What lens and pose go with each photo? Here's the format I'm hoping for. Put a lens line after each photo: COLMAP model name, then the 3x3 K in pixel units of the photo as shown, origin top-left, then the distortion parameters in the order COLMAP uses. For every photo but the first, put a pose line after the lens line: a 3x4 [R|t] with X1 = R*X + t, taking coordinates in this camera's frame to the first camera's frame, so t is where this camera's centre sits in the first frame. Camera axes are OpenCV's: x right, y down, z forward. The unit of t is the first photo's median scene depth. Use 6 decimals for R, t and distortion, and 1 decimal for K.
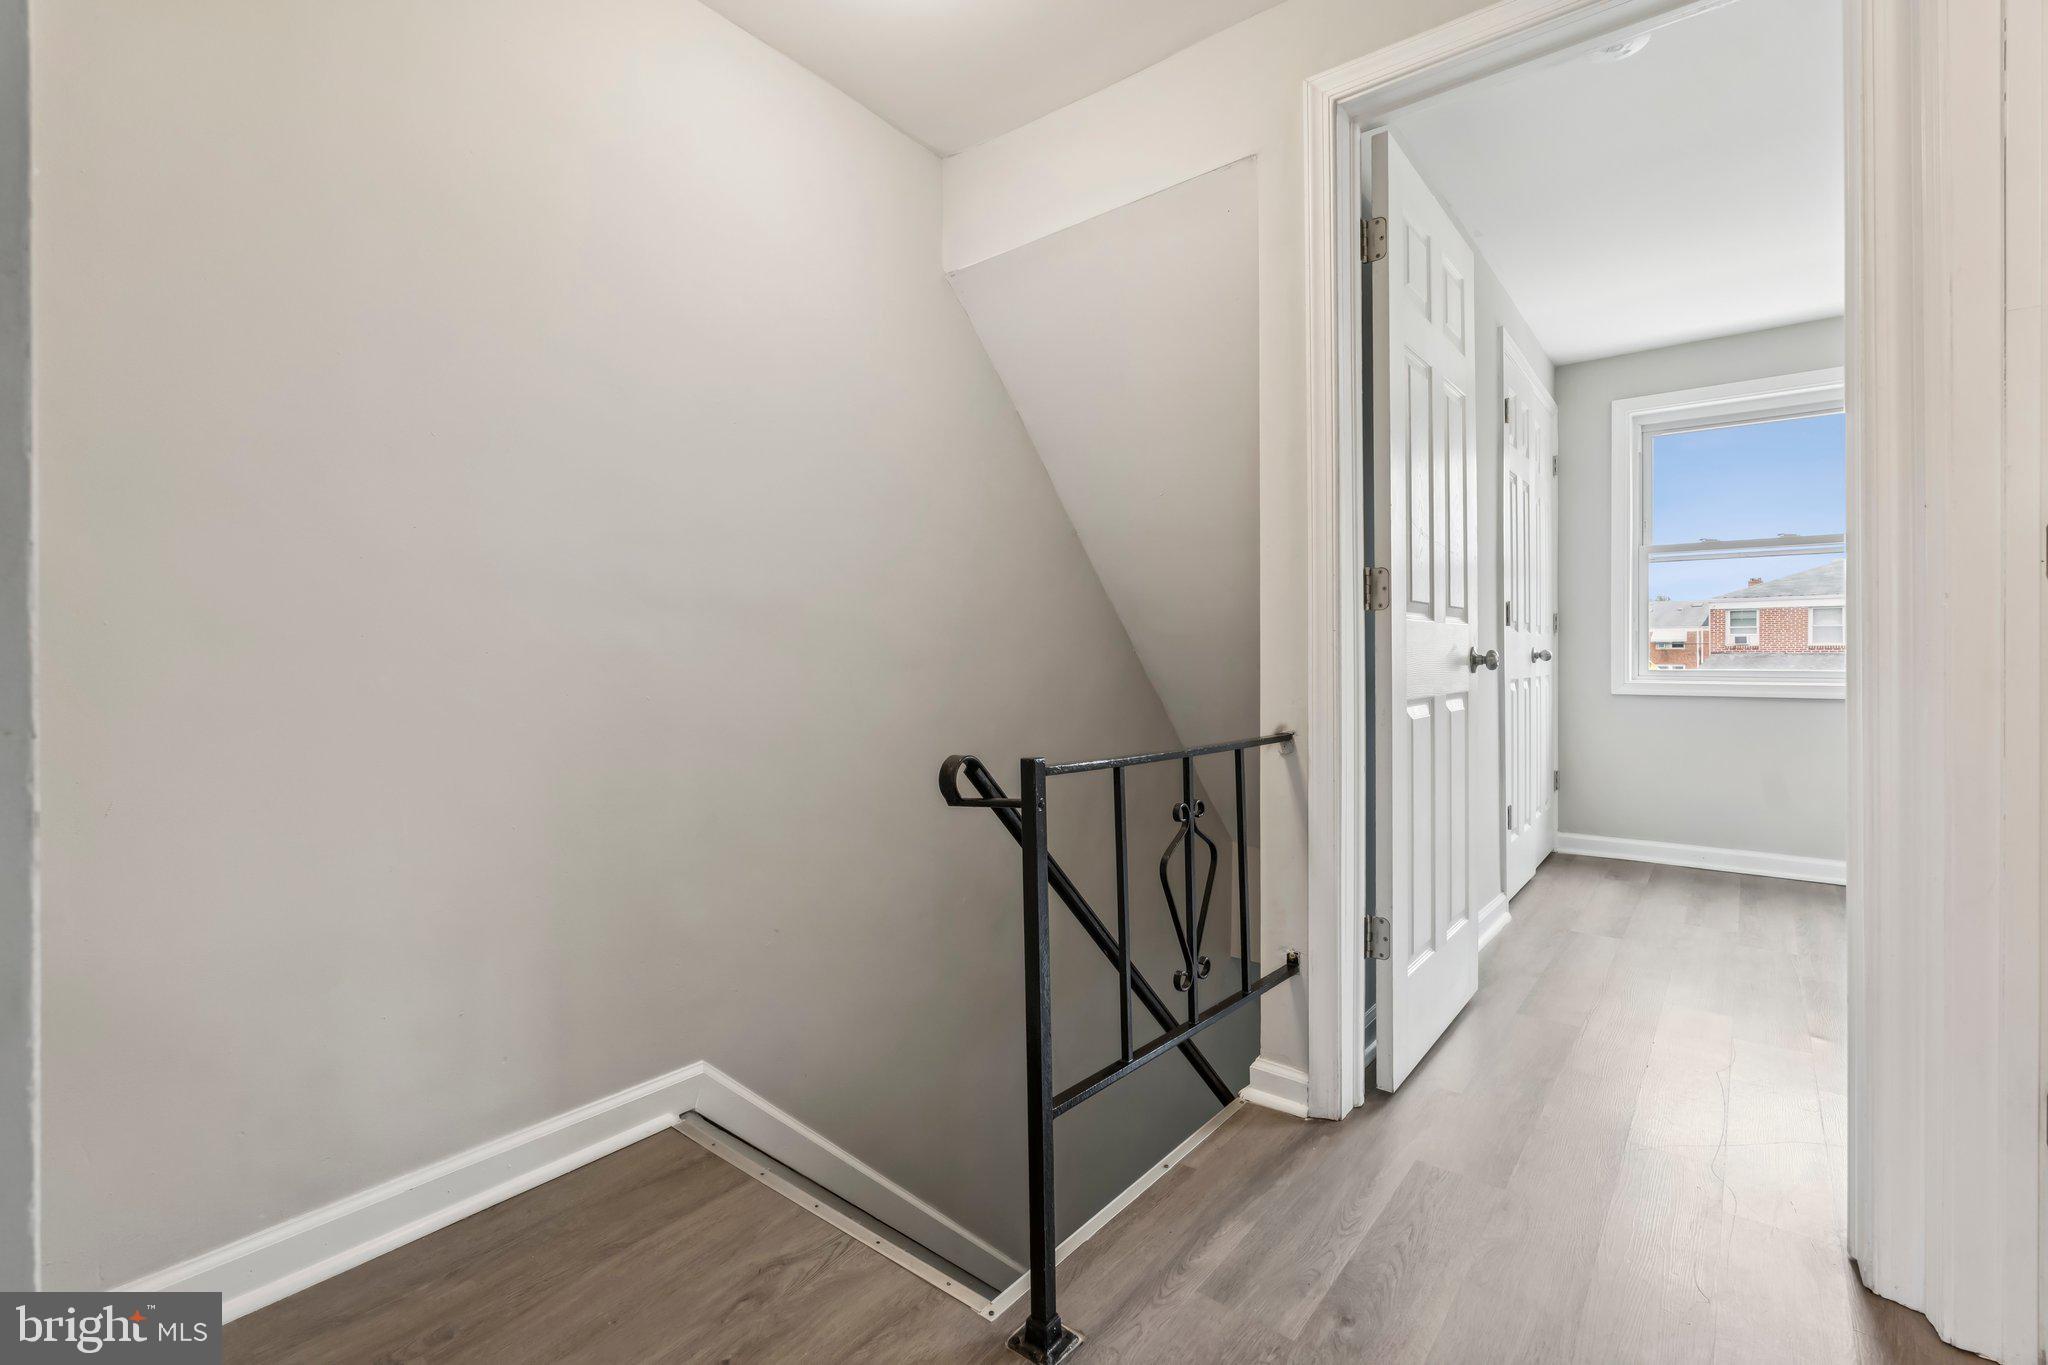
lens RADIAL K [[917.9, 0, 1015.7], [0, 917.9, 658.1], [0, 0, 1]] dist [-0.003858, -0.000274]
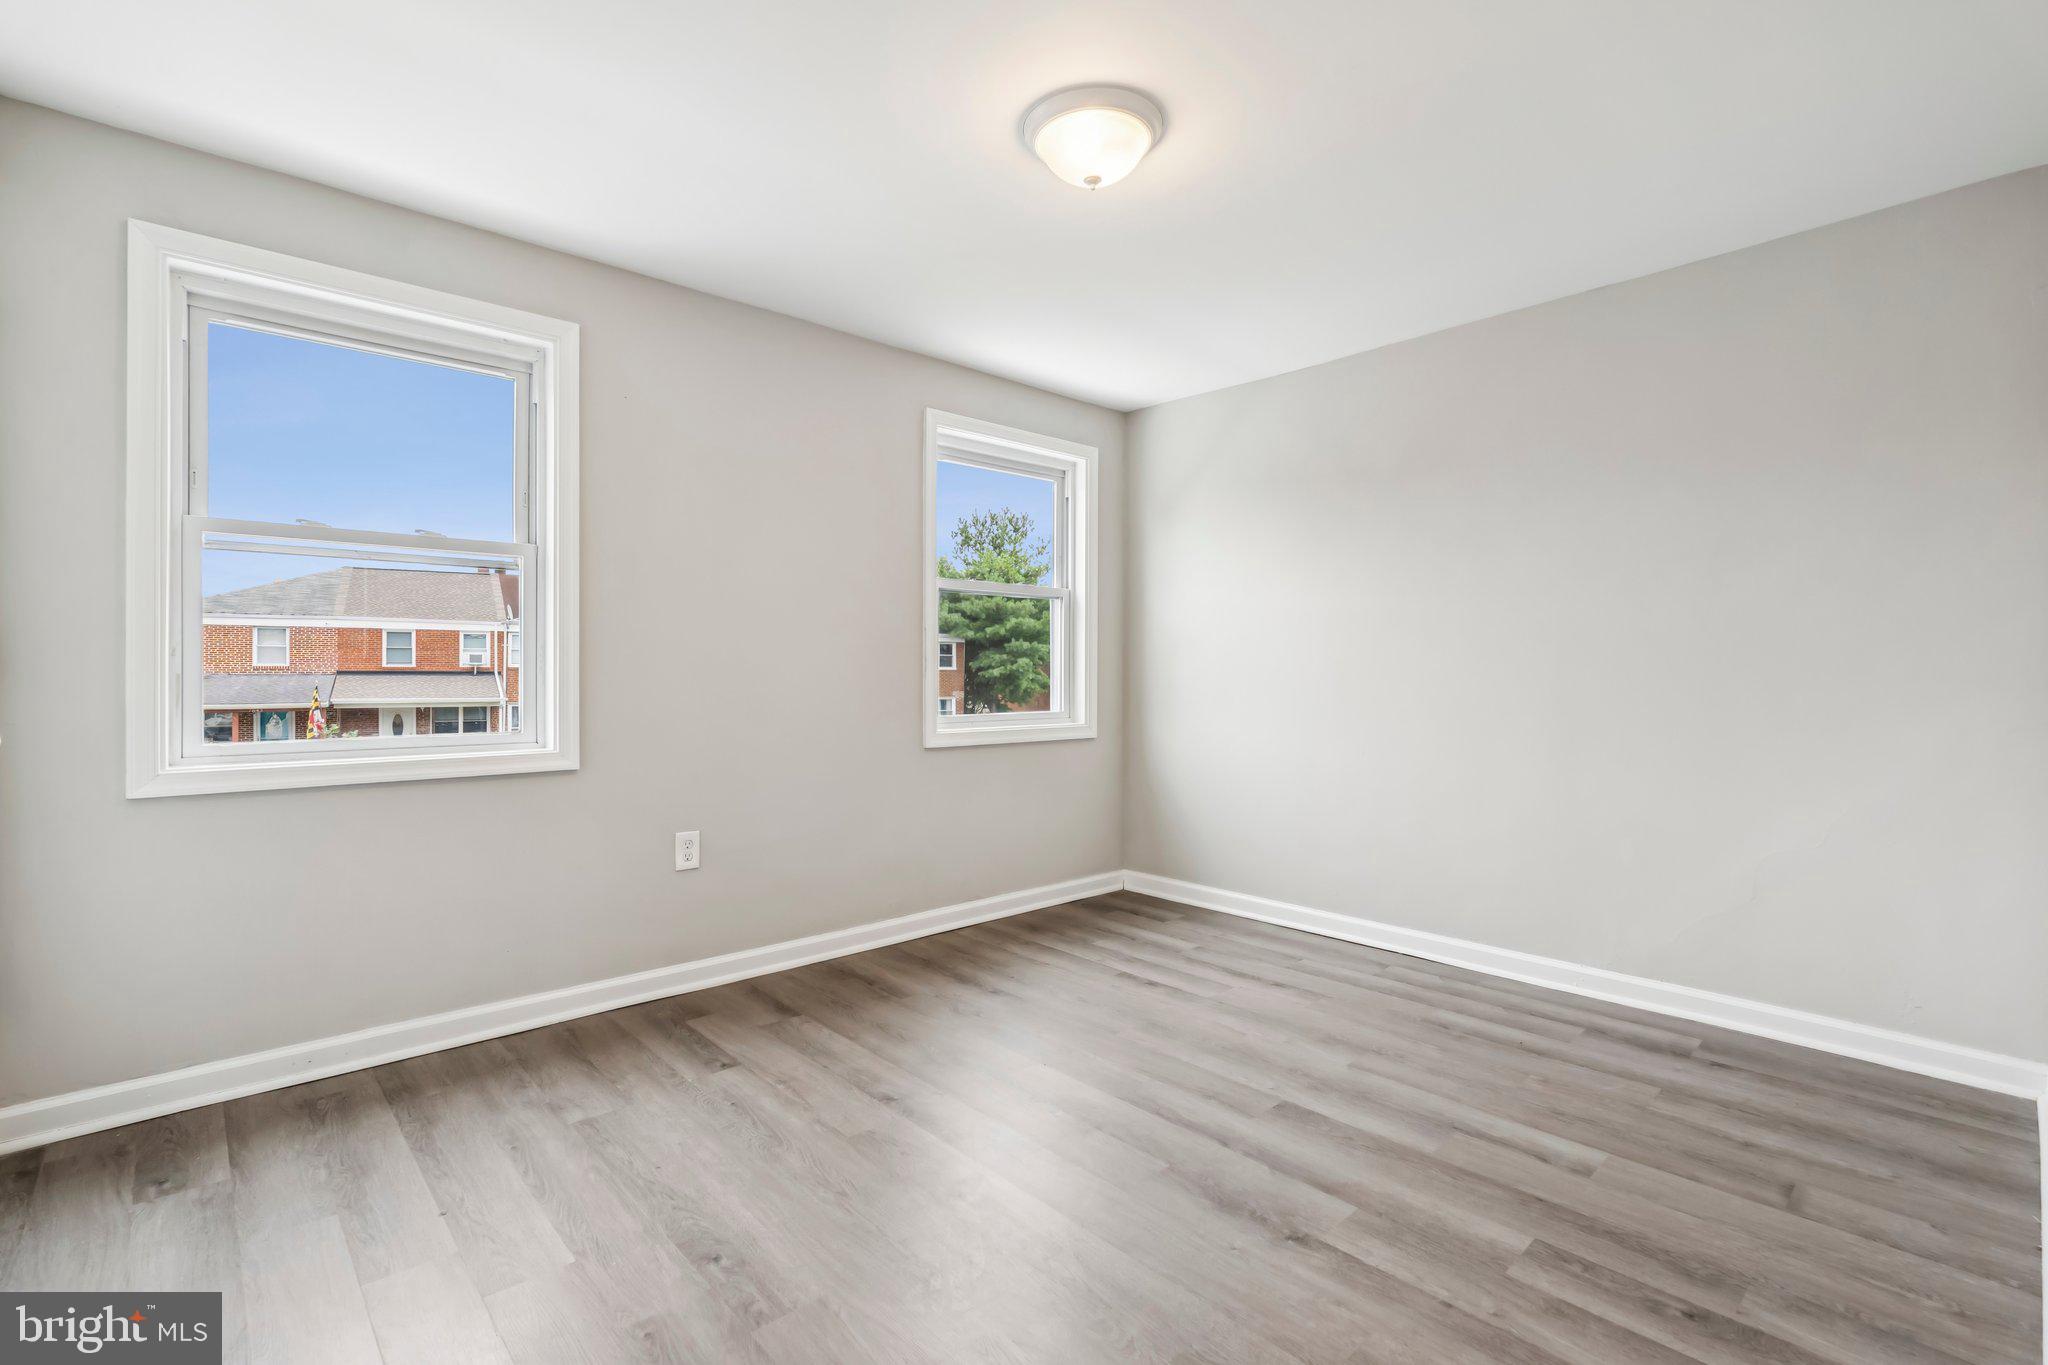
lens RADIAL K [[924.7, 0, 1017.2], [0, 924.7, 674.4], [0, 0, 1]] dist [-0.001451, -0.000407]
pose [[0.151481, 0.001405, 0.988459, 0.031771], [-0.000419, 0.999999, -0.001357, -0.004061], [-0.988460, -0.000208, 0.151482, 0.062617]]
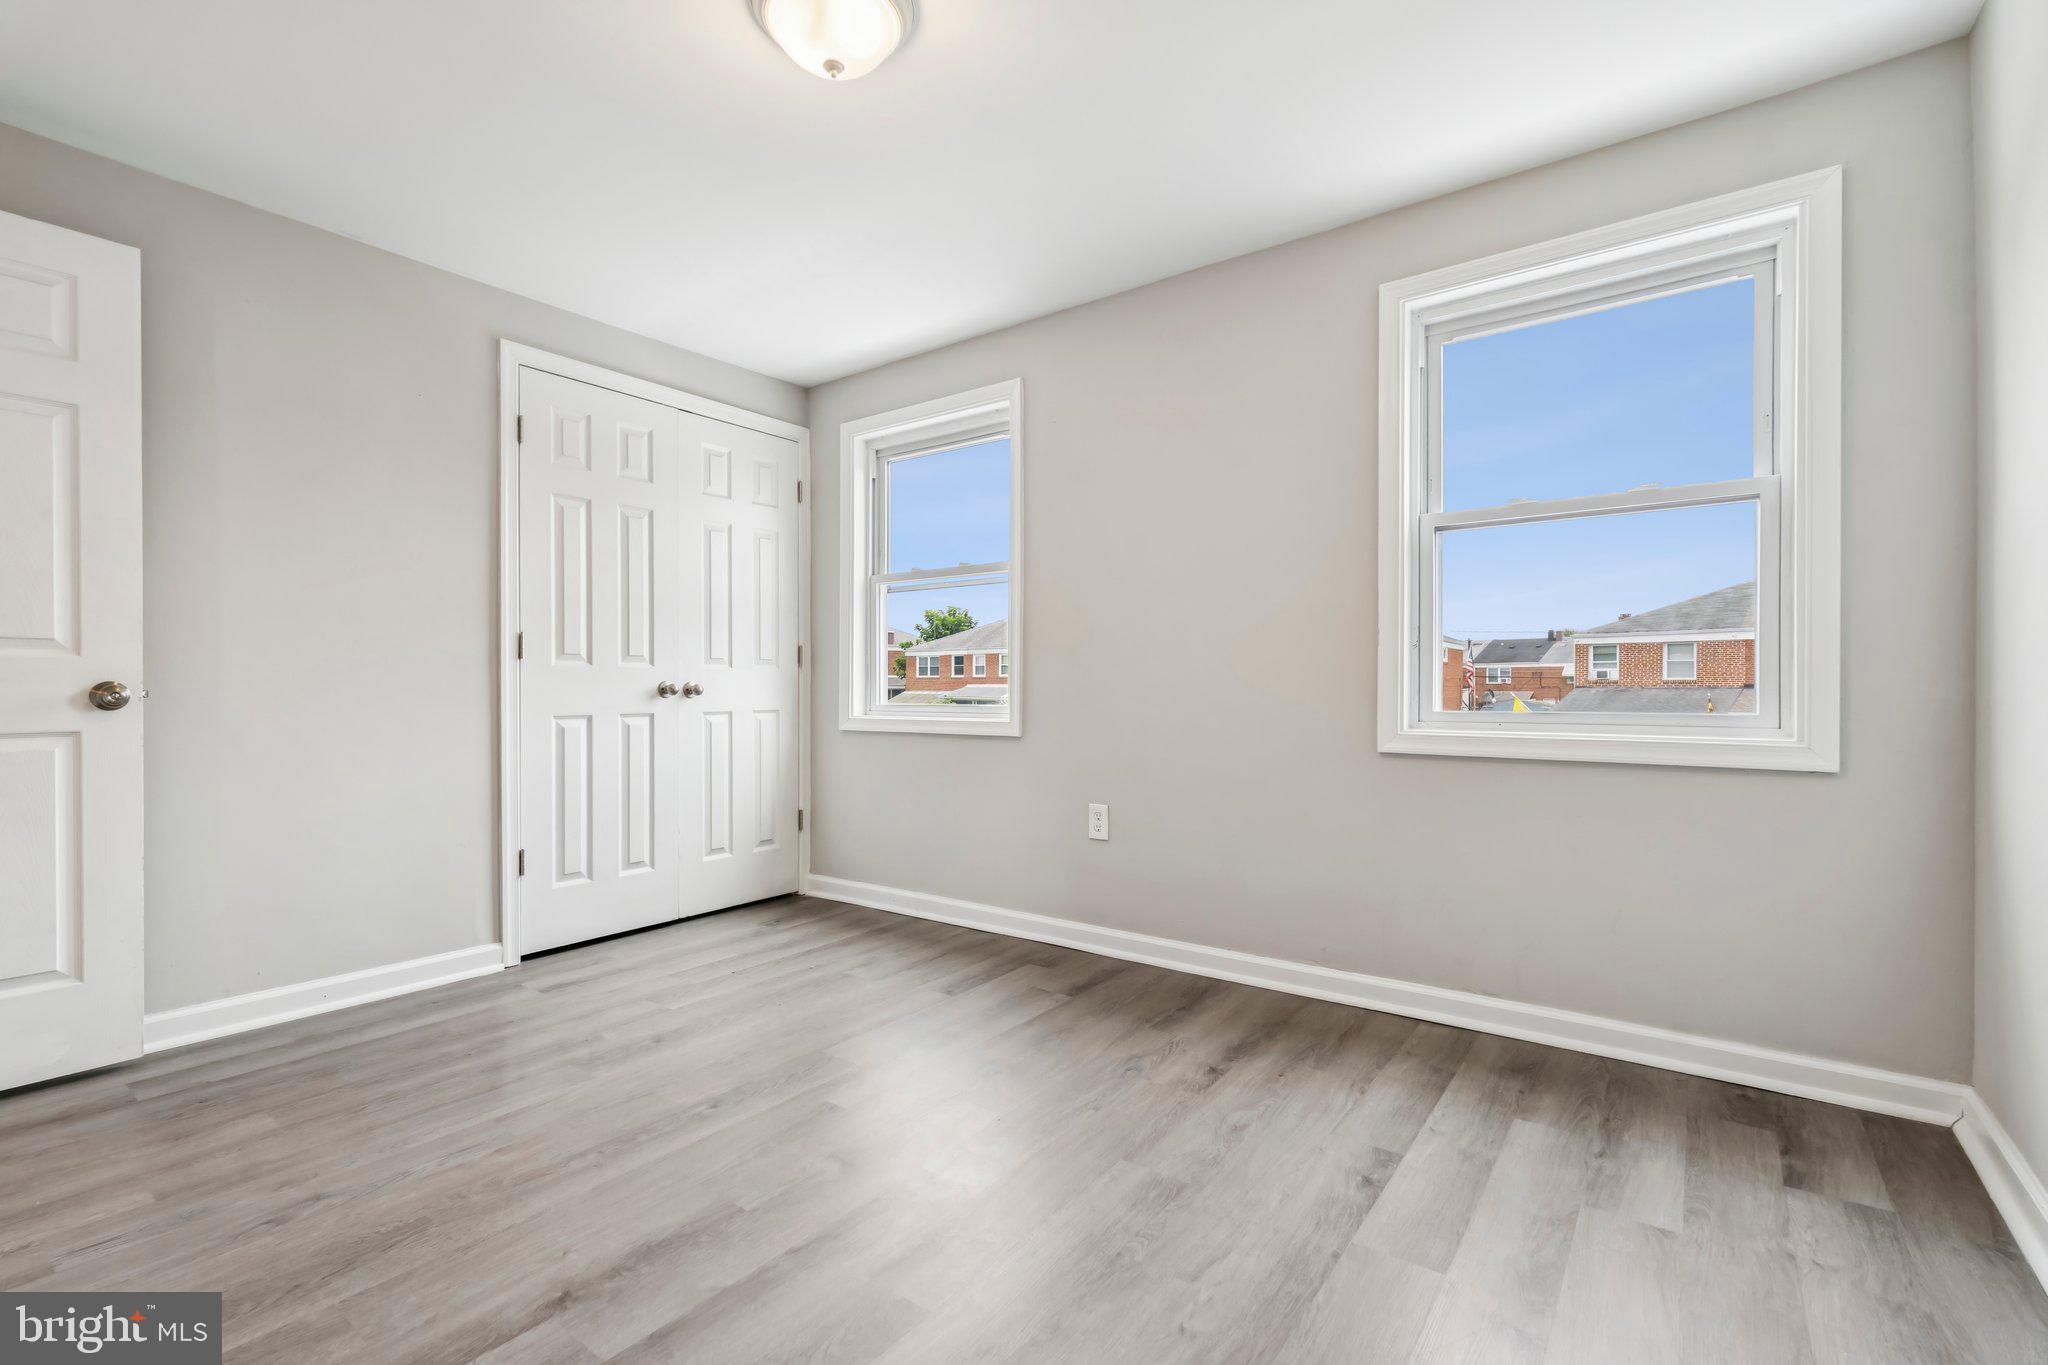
lens RADIAL K [[917.1, 0, 1021.3], [0, 917.1, 687.3], [0, 0, 1]] dist [0.000149, -0.000125]
pose [[0.999339, 0.002214, 0.036280, 0.114291], [-0.002070, 0.999990, -0.004015, -0.000271], [-0.036289, 0.003937, 0.999334, 0.005255]]
